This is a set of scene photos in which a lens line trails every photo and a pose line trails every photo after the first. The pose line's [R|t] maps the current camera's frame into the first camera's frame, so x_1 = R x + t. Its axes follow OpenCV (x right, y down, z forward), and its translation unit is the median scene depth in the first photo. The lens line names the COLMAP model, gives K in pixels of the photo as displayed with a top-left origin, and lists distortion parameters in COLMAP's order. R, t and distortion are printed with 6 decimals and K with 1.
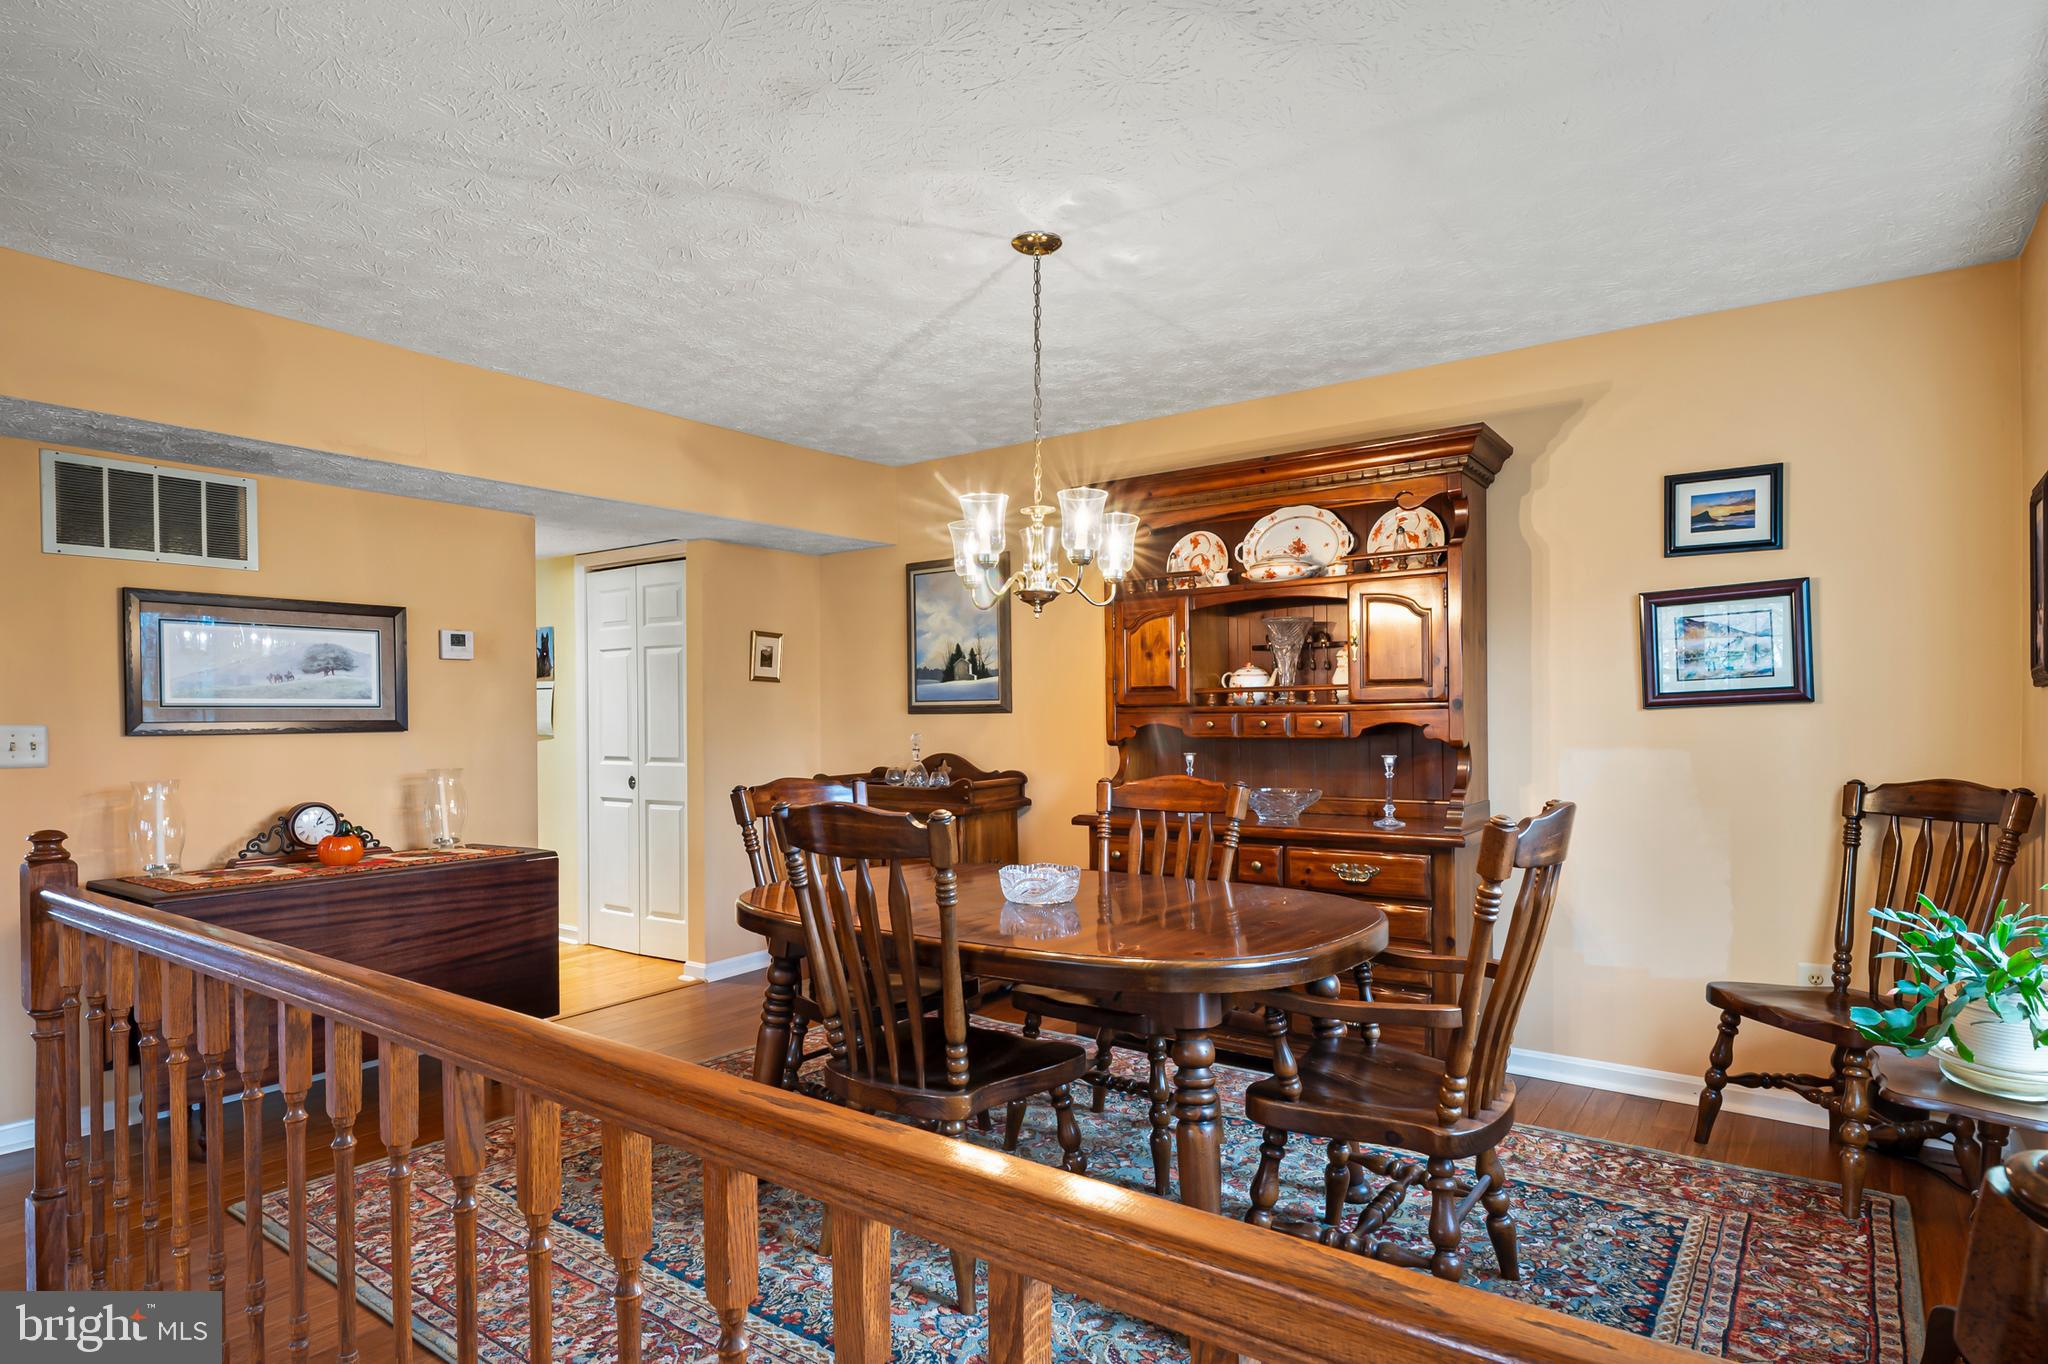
lens RADIAL K [[1095.0, 0, 1014.8], [0, 1095.0, 739.3], [0, 0, 1]] dist [-0.001601, -0.000344]
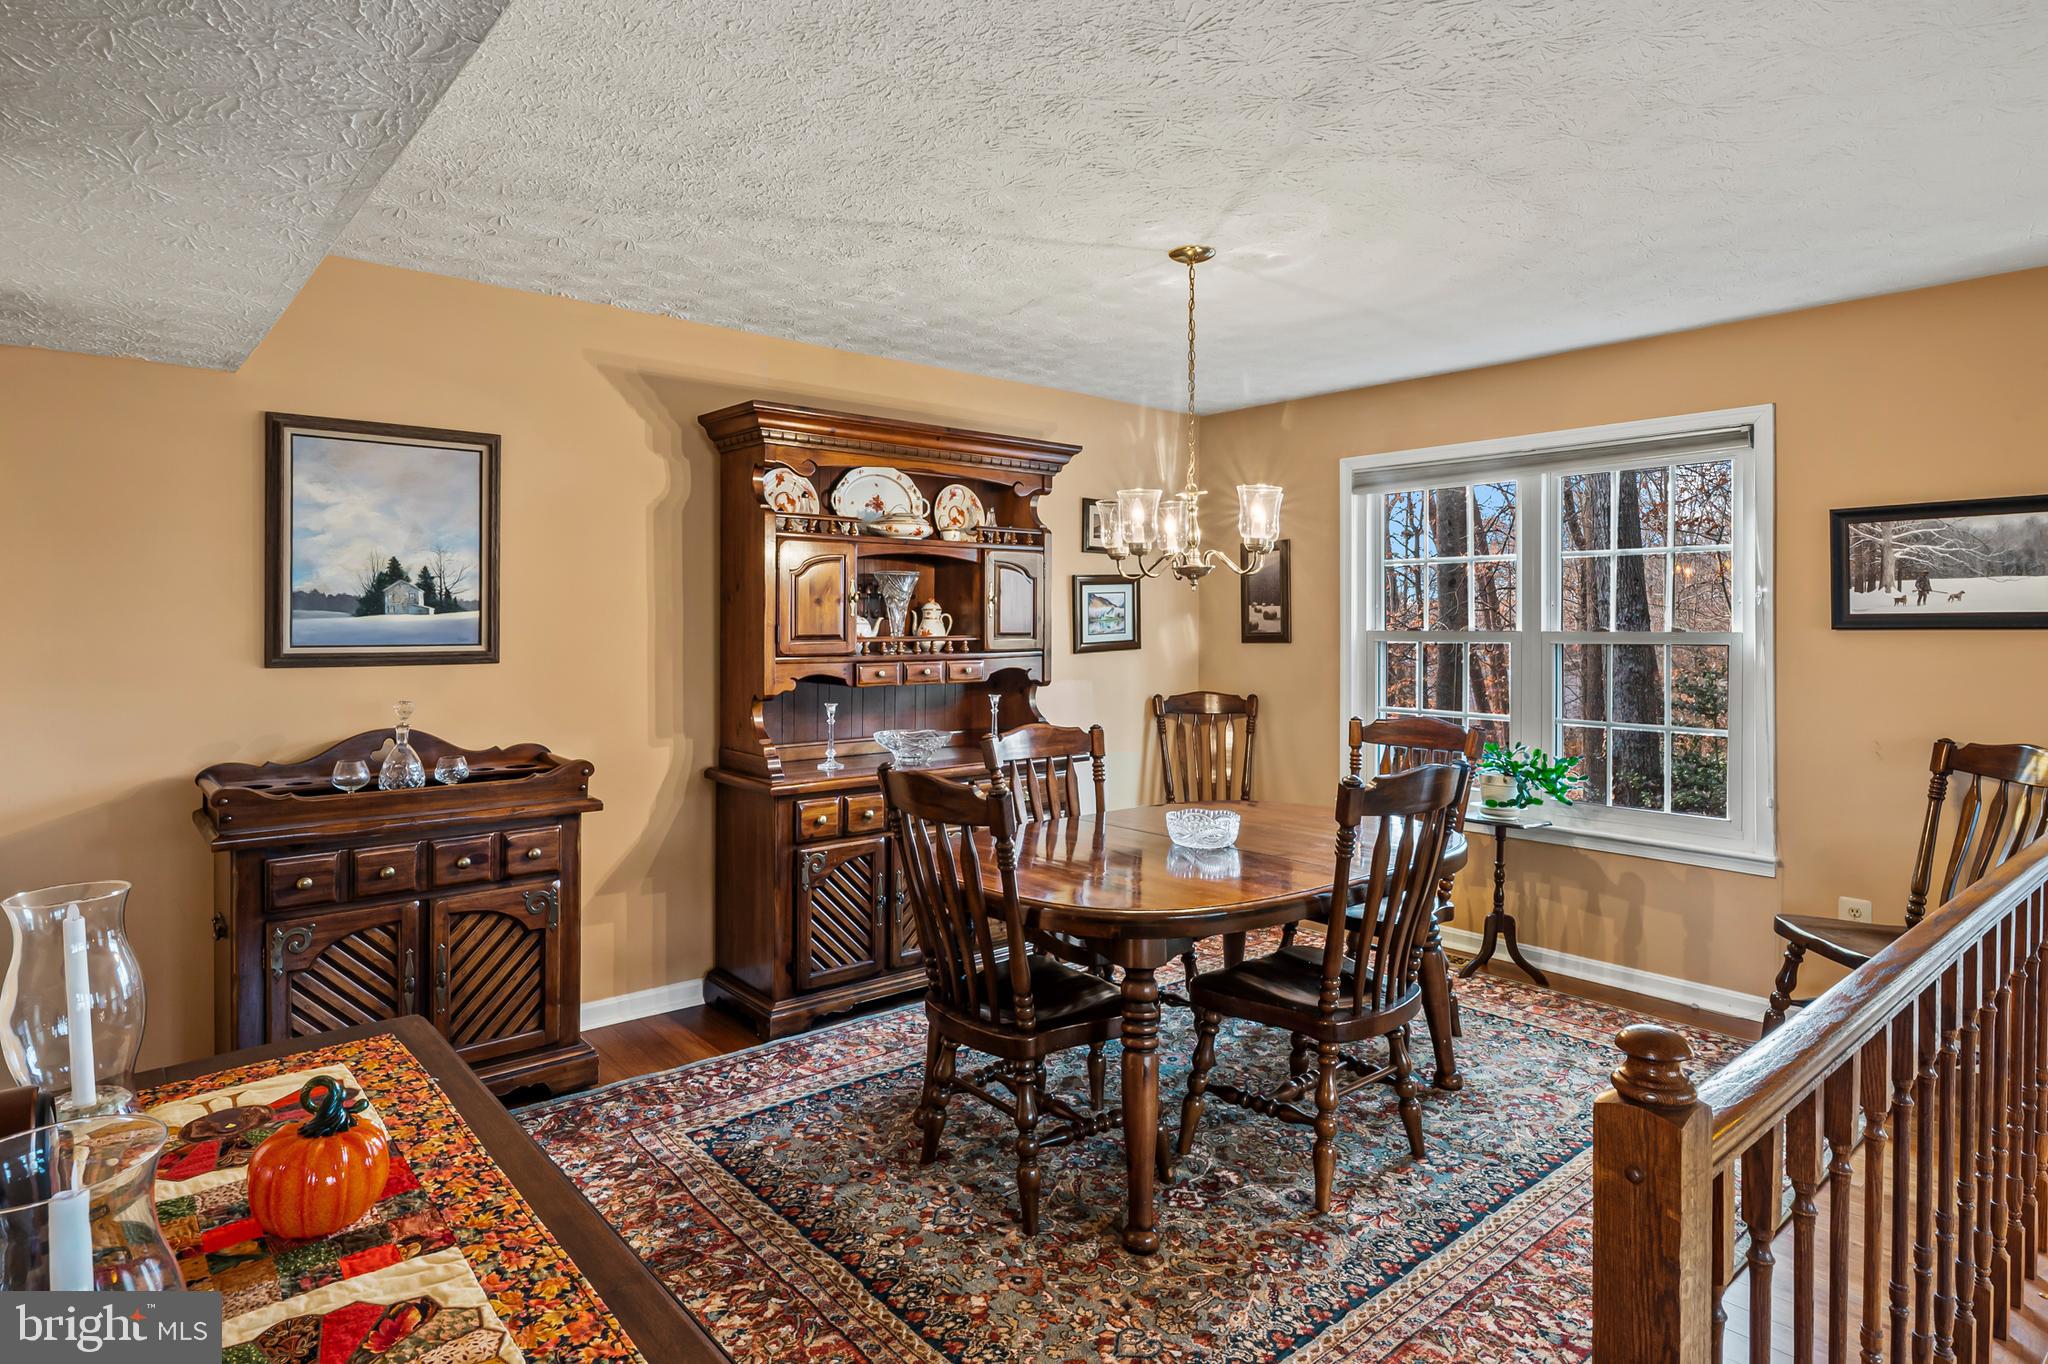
lens RADIAL K [[1121.0, 0, 1015.2], [0, 1121.0, 628.9], [0, 0, 1]] dist [-0.001350, -0.002324]
pose [[0.227972, 0.000889, 0.973667, -0.789094], [0.013618, 0.999899, -0.004101, -0.048617], [-0.973572, 0.014194, 0.227937, 0.640817]]
